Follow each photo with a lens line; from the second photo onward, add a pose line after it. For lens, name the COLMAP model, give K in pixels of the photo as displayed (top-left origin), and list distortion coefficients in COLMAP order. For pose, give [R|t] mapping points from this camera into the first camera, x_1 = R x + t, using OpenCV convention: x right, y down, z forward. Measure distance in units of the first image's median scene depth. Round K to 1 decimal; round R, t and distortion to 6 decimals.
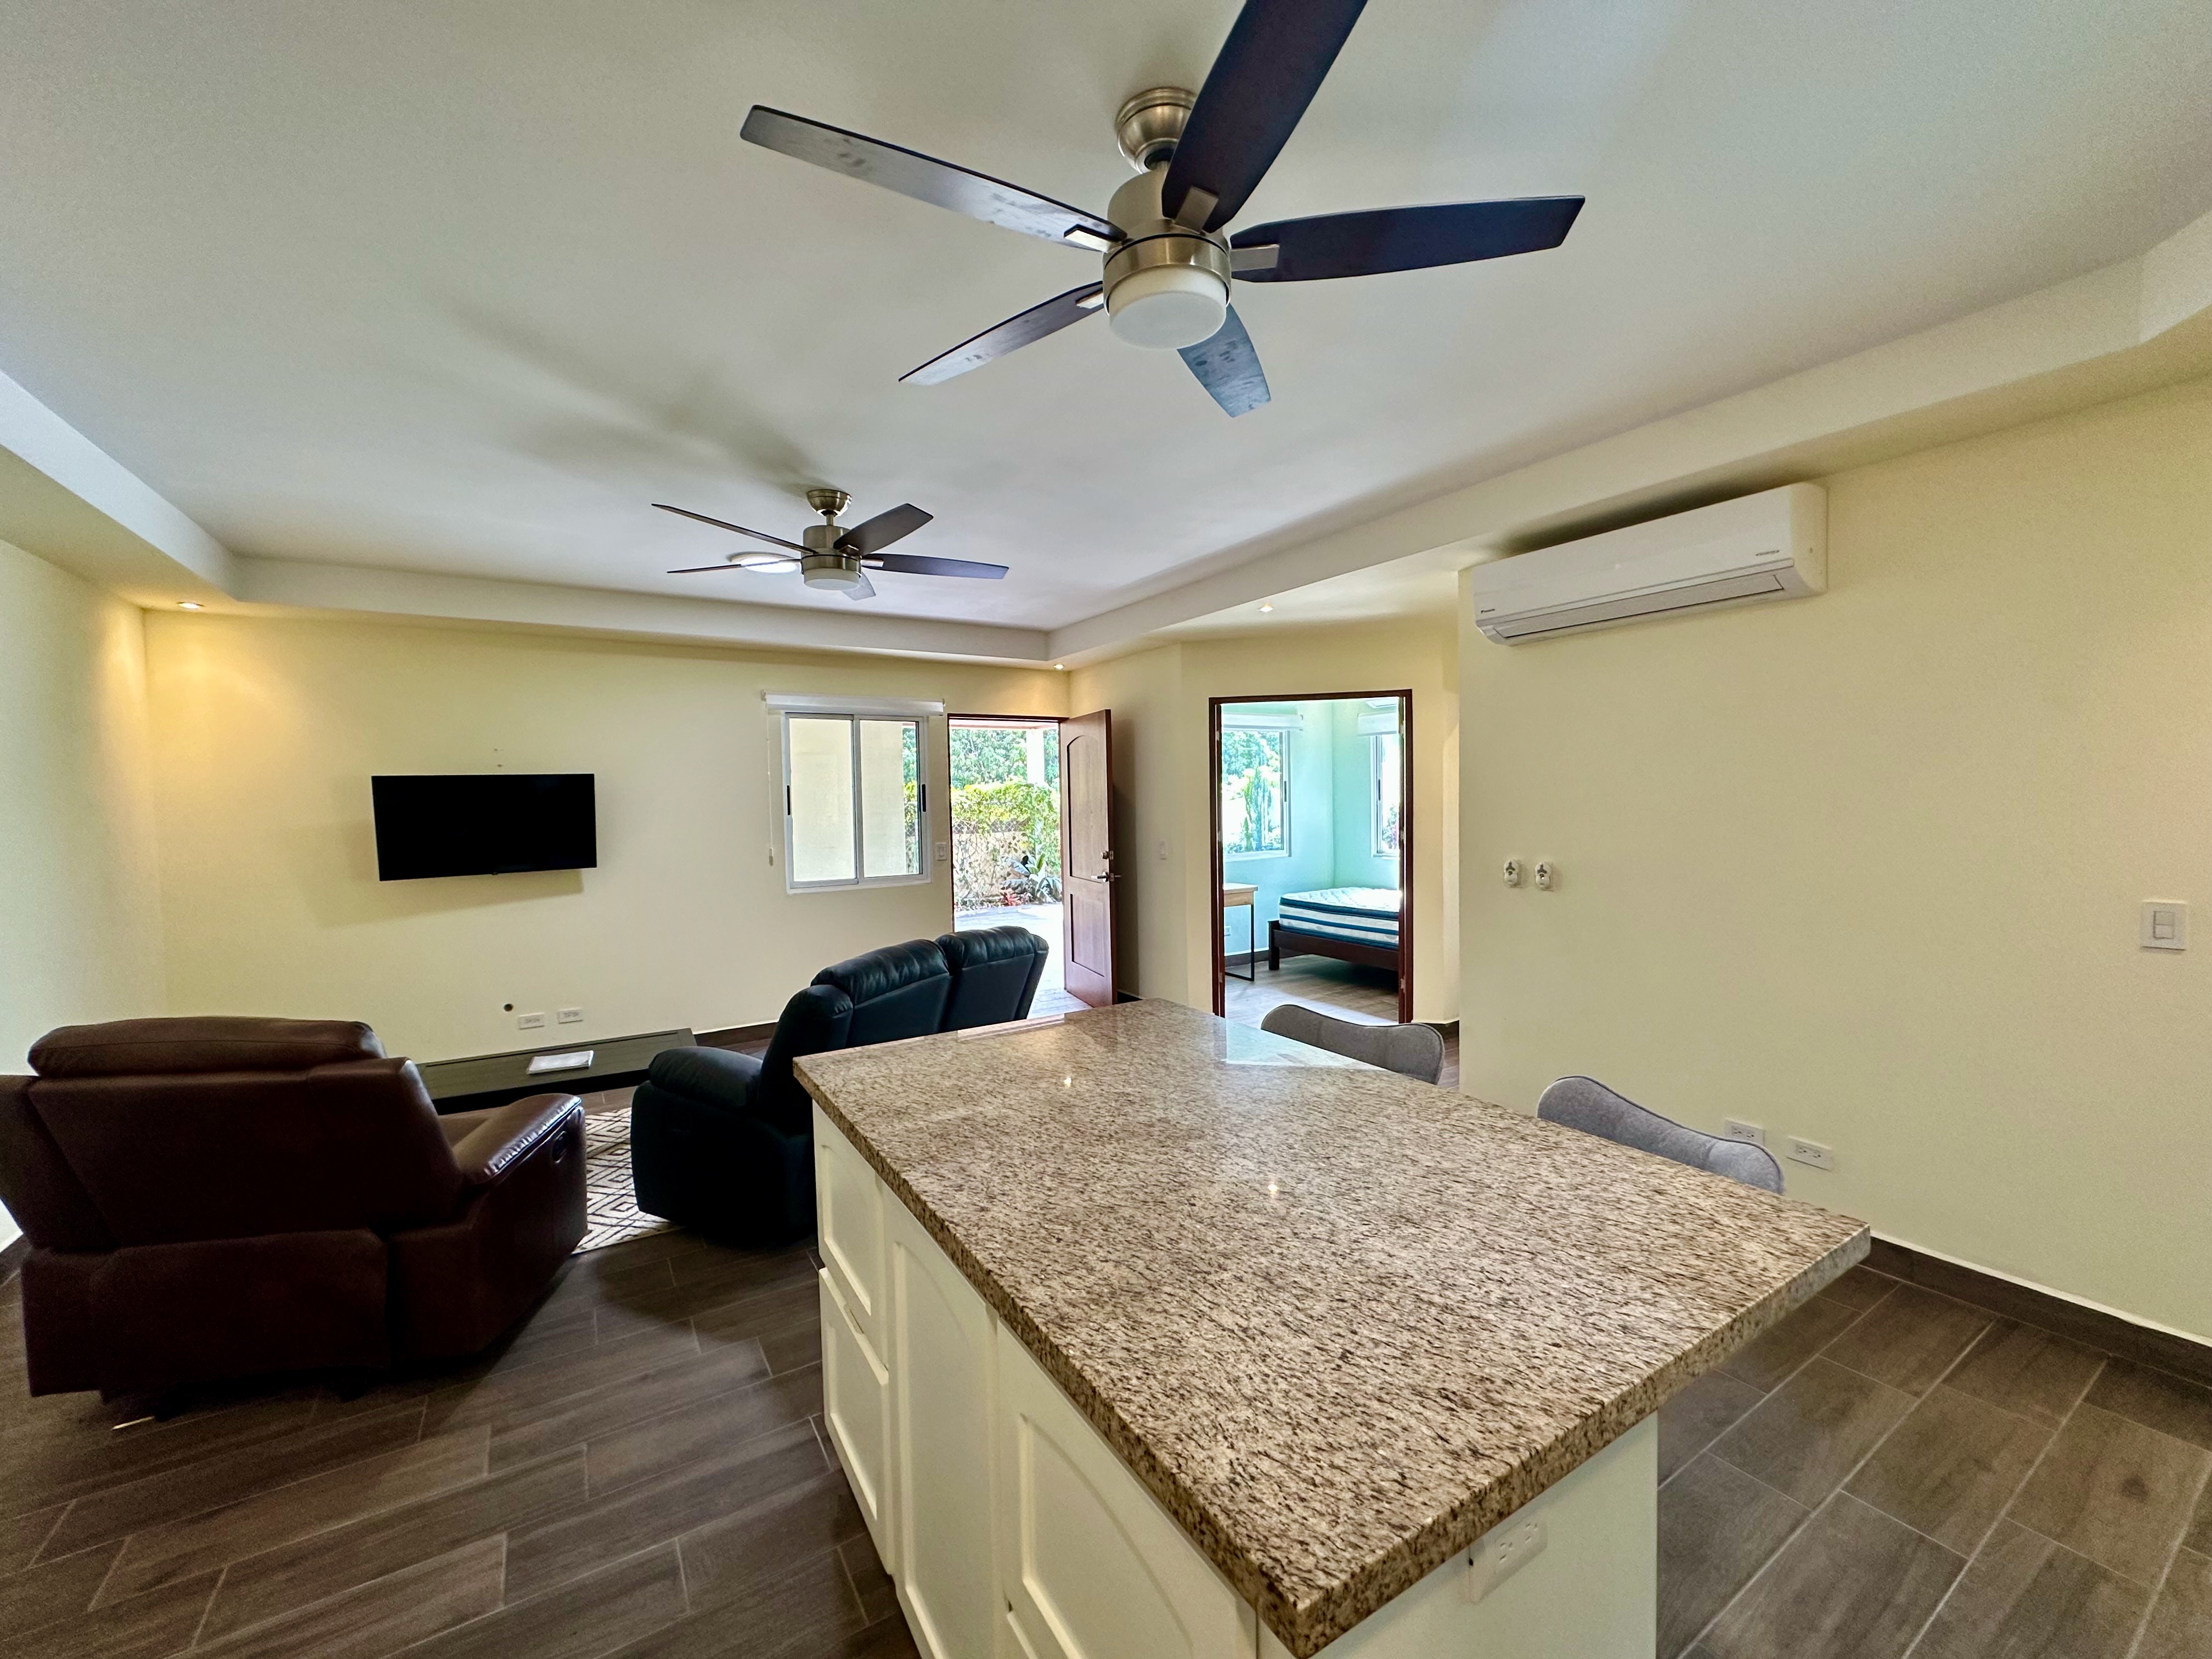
lens RADIAL K [[882.7, 0, 1112.5], [0, 882.7, 825.5], [0, 0, 1]] dist [-0.003436, 0.001202]
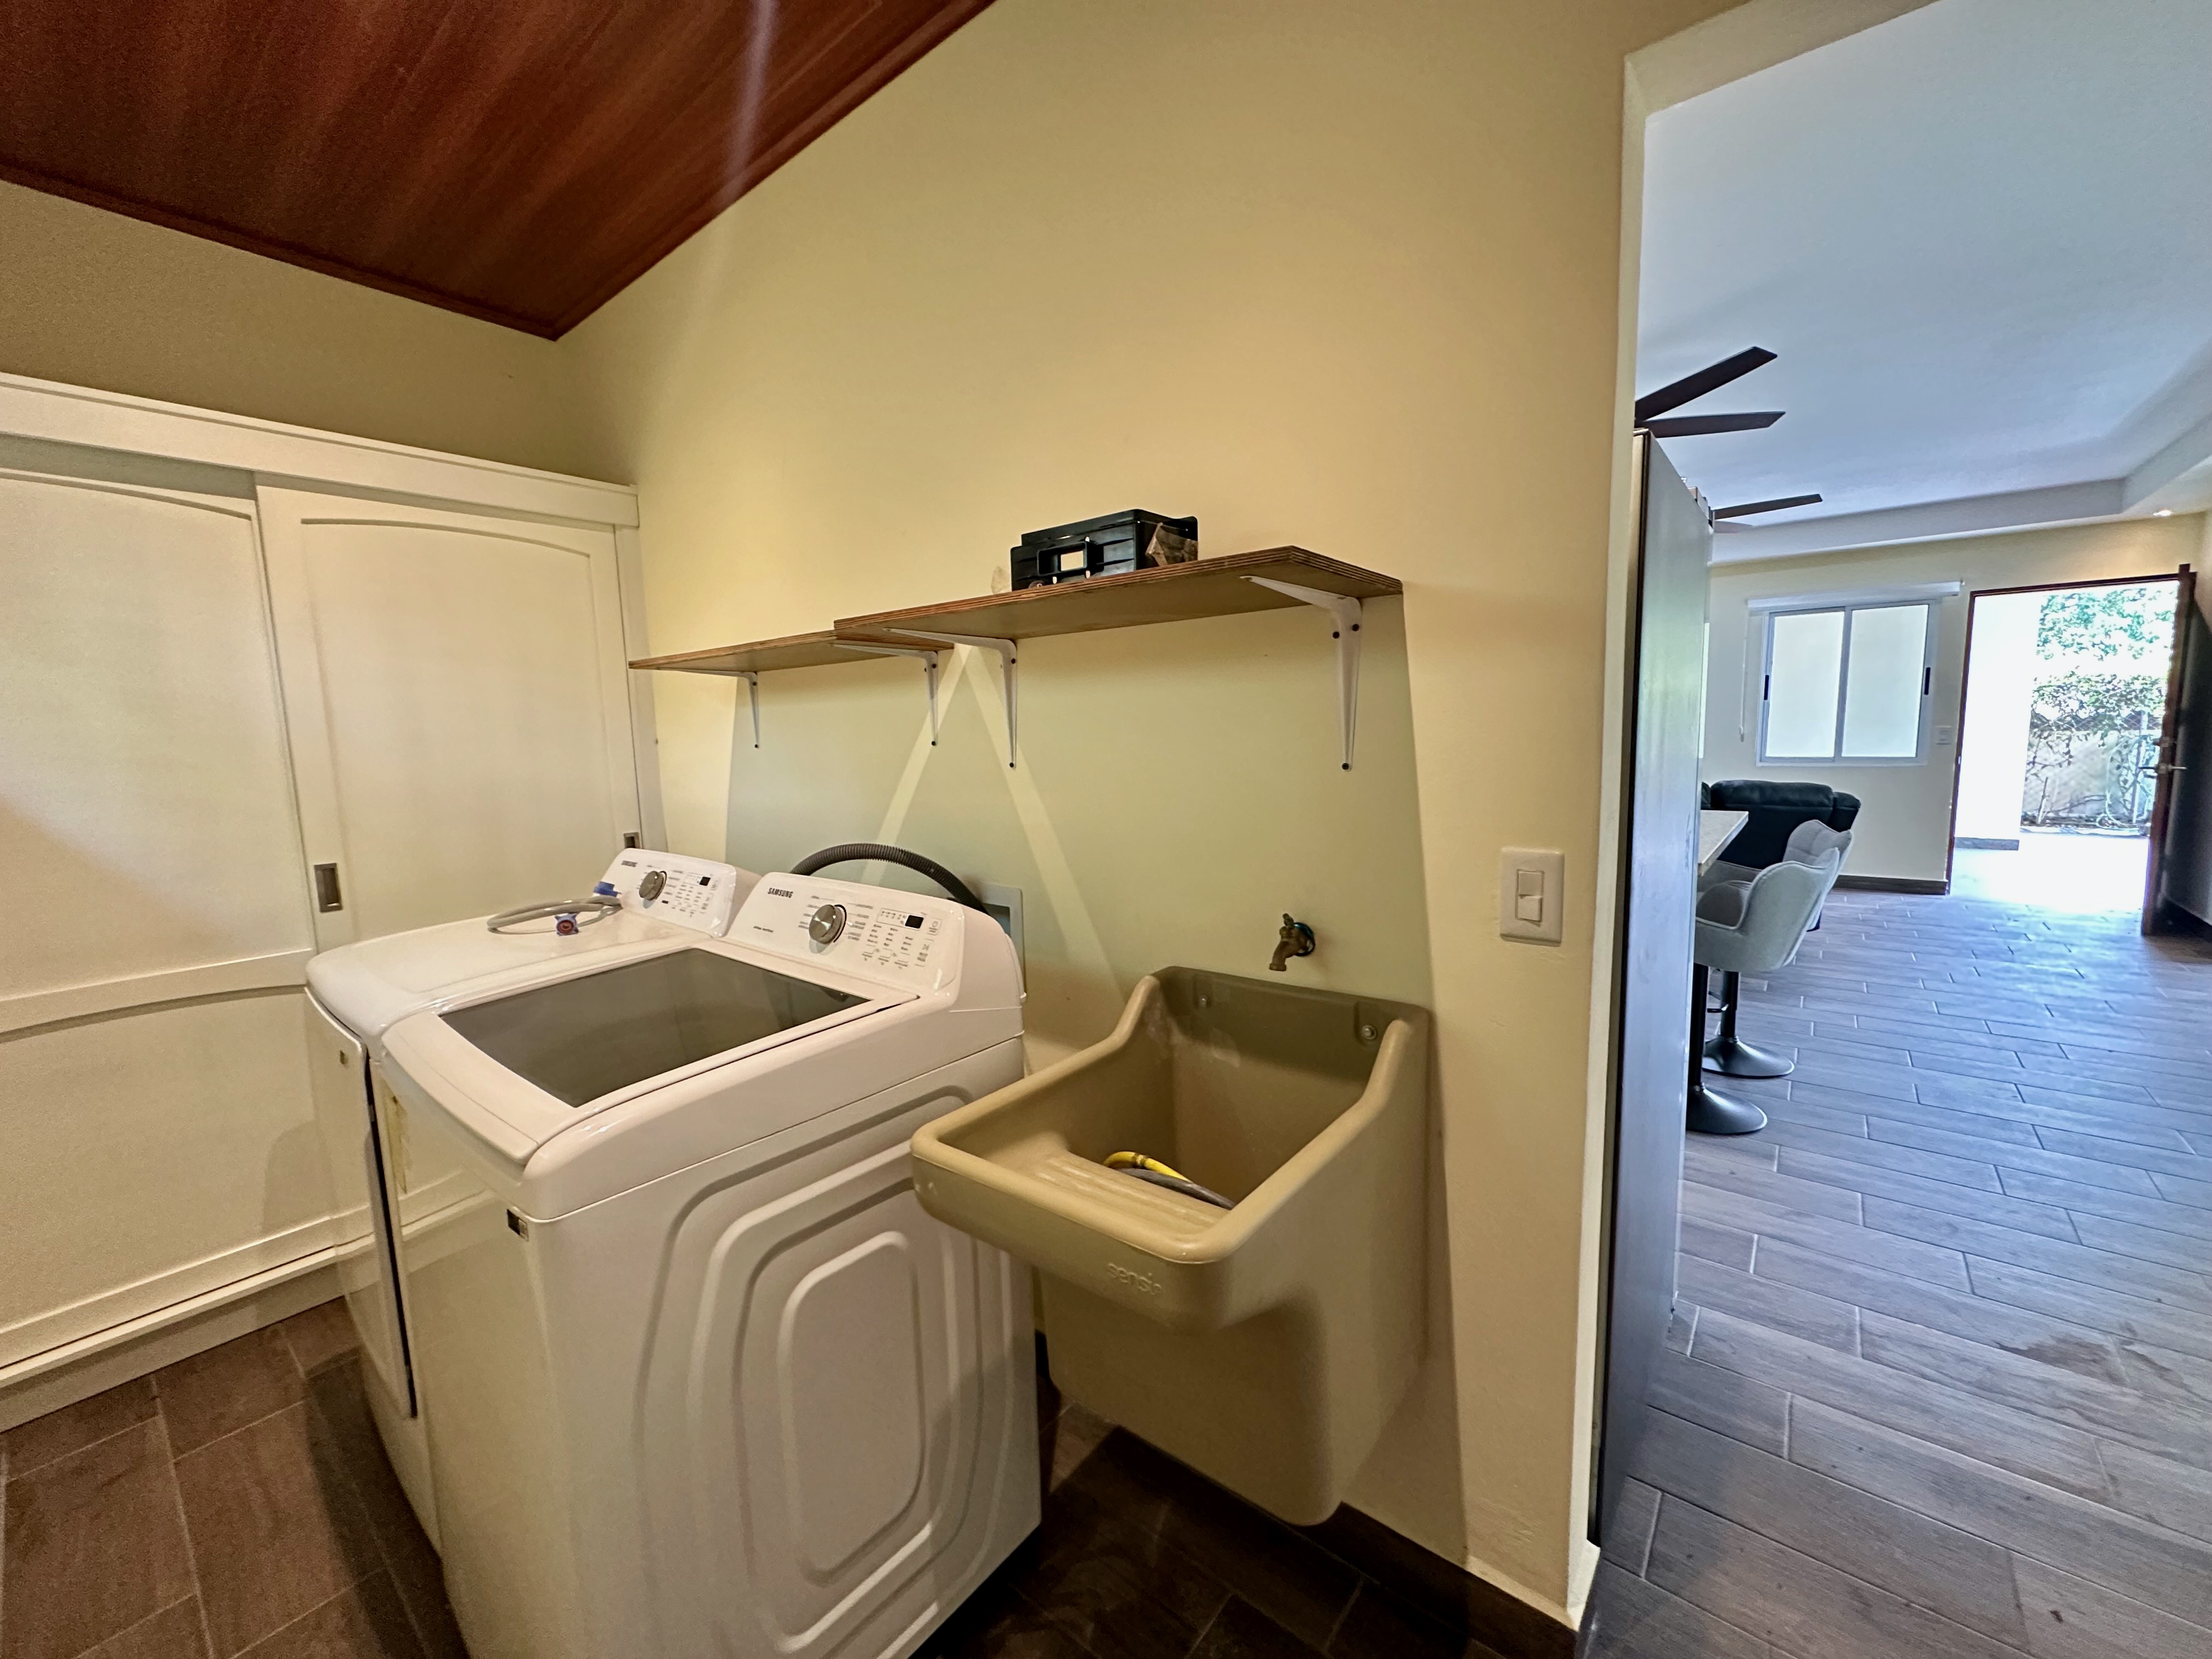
lens RADIAL K [[882.7, 0, 1105.2], [0, 882.7, 823.3], [0, 0, 1]] dist [-0.003436, 0.001202]
pose [[0.325707, 0.113732, -0.938605, 0.459145], [-0.008940, 0.993065, 0.117229, 0.020855], [0.945428, -0.029791, 0.324465, -0.223292]]
